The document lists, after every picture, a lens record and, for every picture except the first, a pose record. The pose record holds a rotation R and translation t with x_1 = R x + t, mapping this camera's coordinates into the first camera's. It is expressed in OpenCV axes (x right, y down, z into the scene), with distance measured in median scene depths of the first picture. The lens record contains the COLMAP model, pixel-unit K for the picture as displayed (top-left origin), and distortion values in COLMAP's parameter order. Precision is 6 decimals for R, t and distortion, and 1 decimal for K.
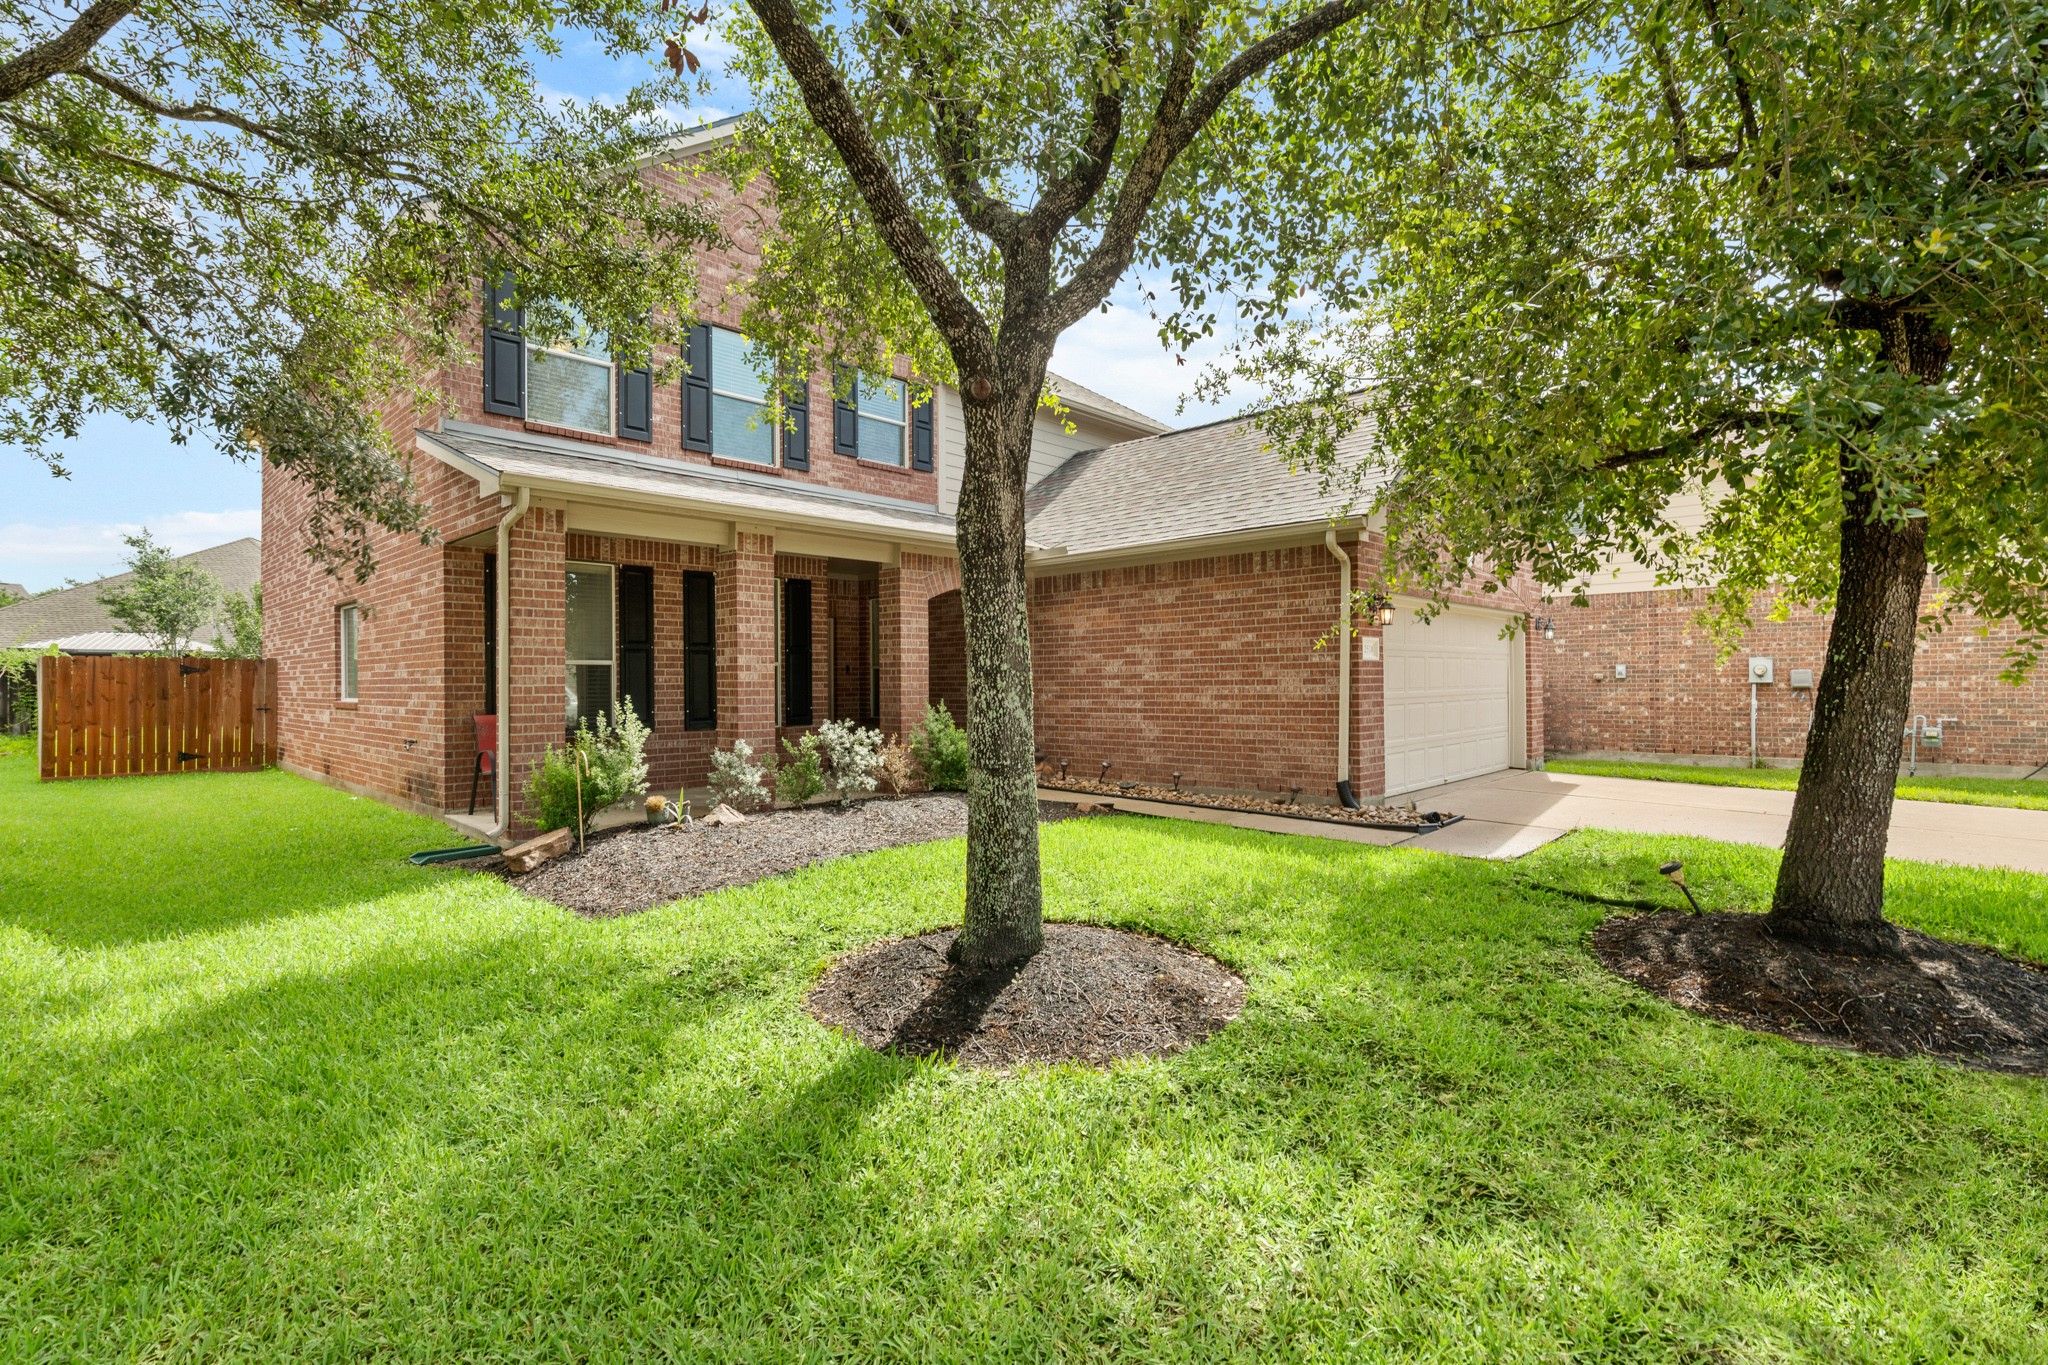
lens RADIAL K [[864.6, 0, 1029.4], [0, 864.6, 680.1], [0, 0, 1]] dist [0.000745, 0.000010]
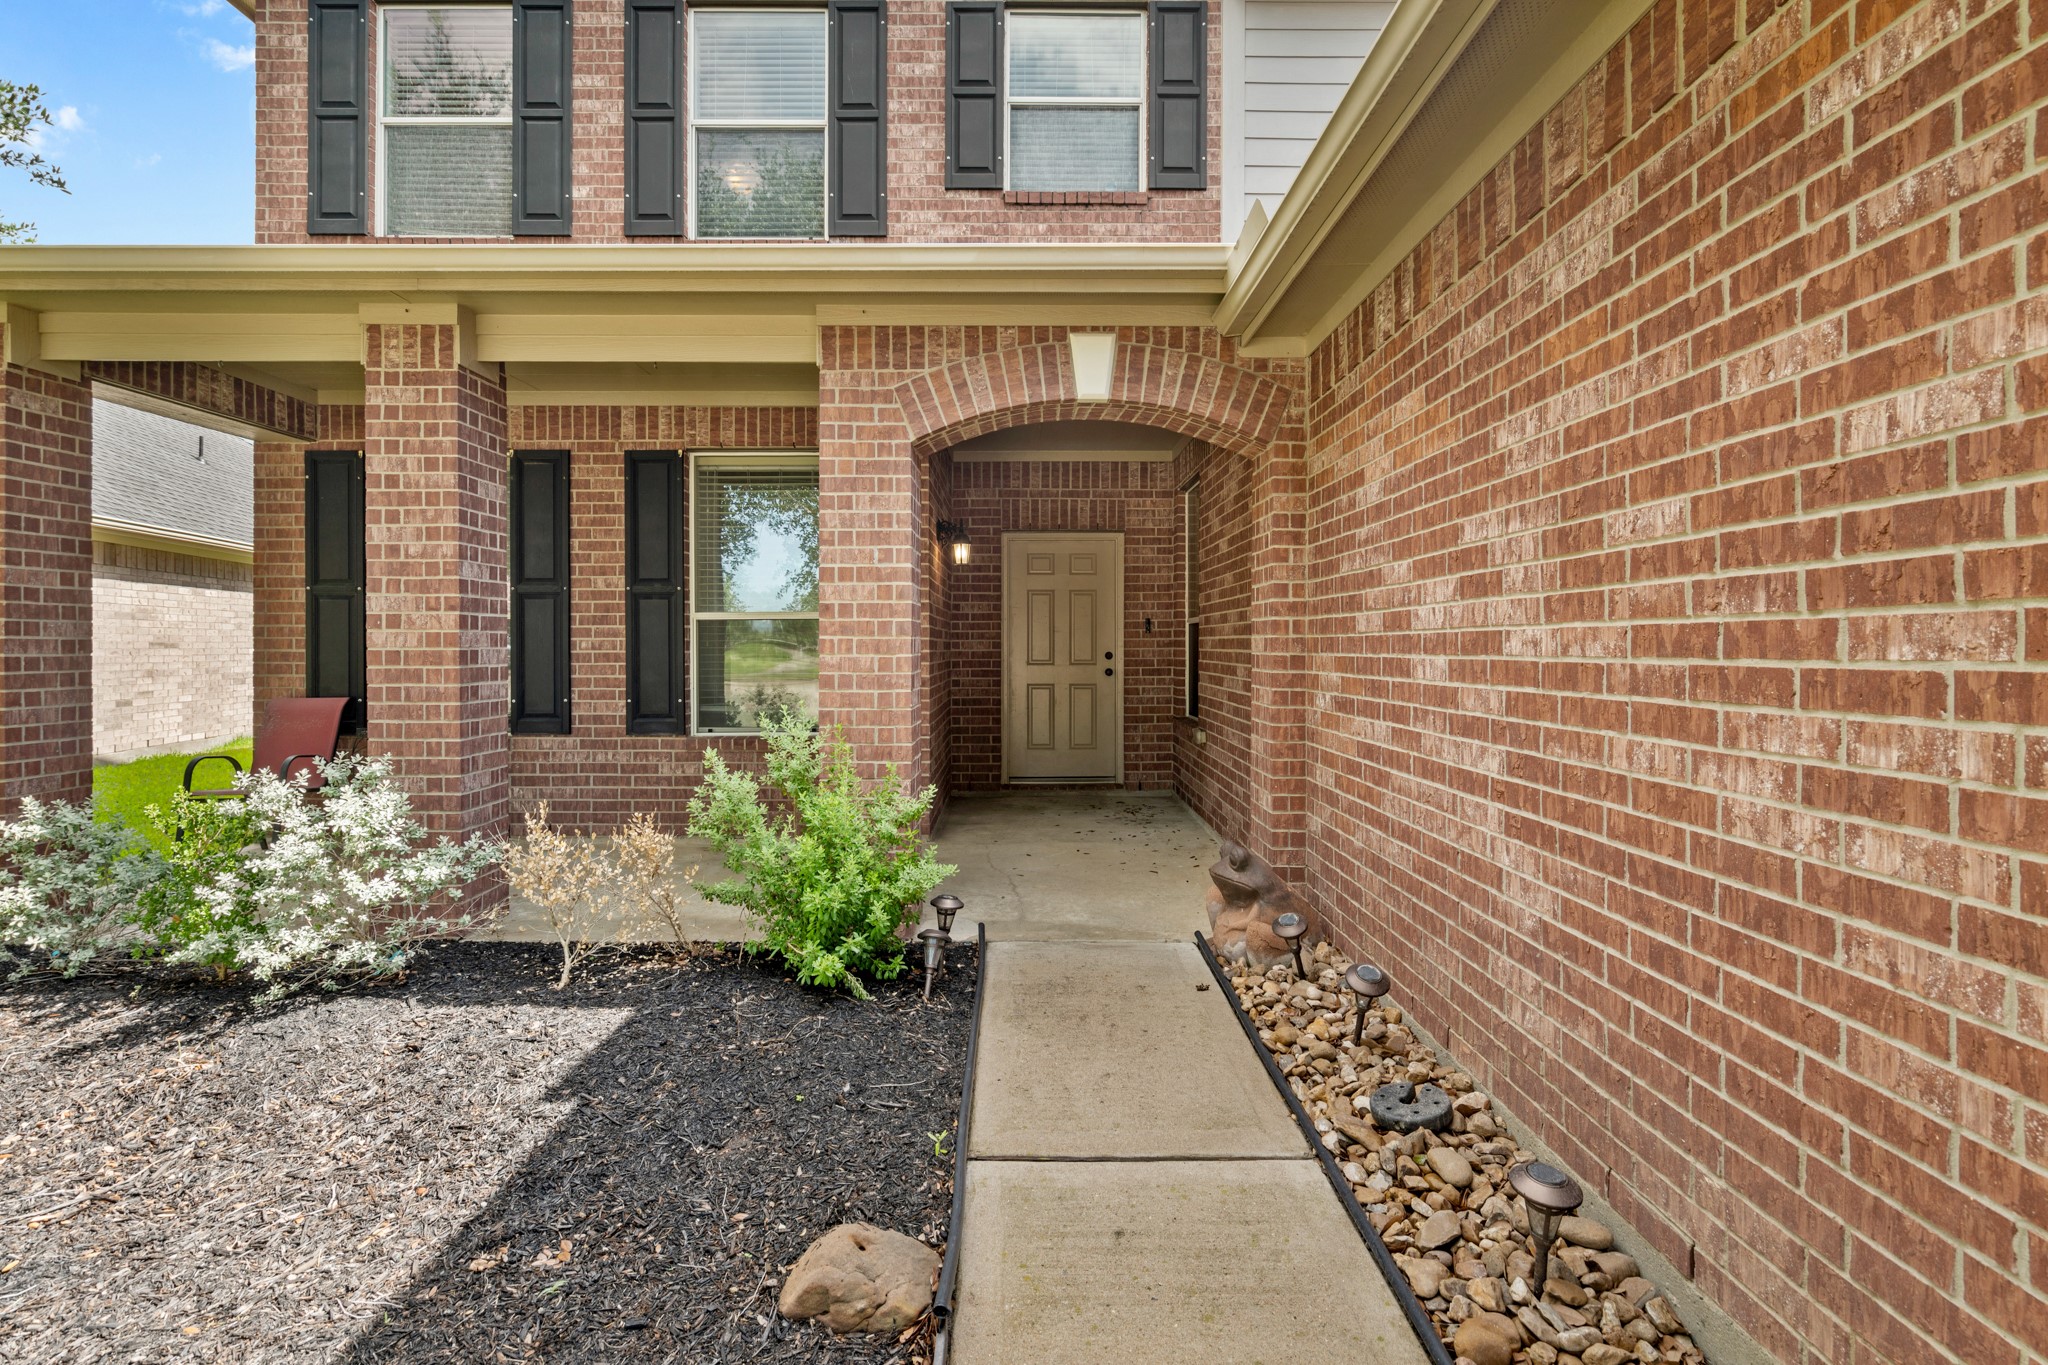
lens RADIAL K [[956.9, 0, 1010.9], [0, 956.9, 644.2], [0, 0, 1]] dist [-0.006145, 0.003147]
pose [[0.704689, 0.006072, -0.709490, 0.225977], [-0.004630, 0.999981, 0.003959, -0.004478], [0.709501, 0.000495, 0.704704, 0.754901]]
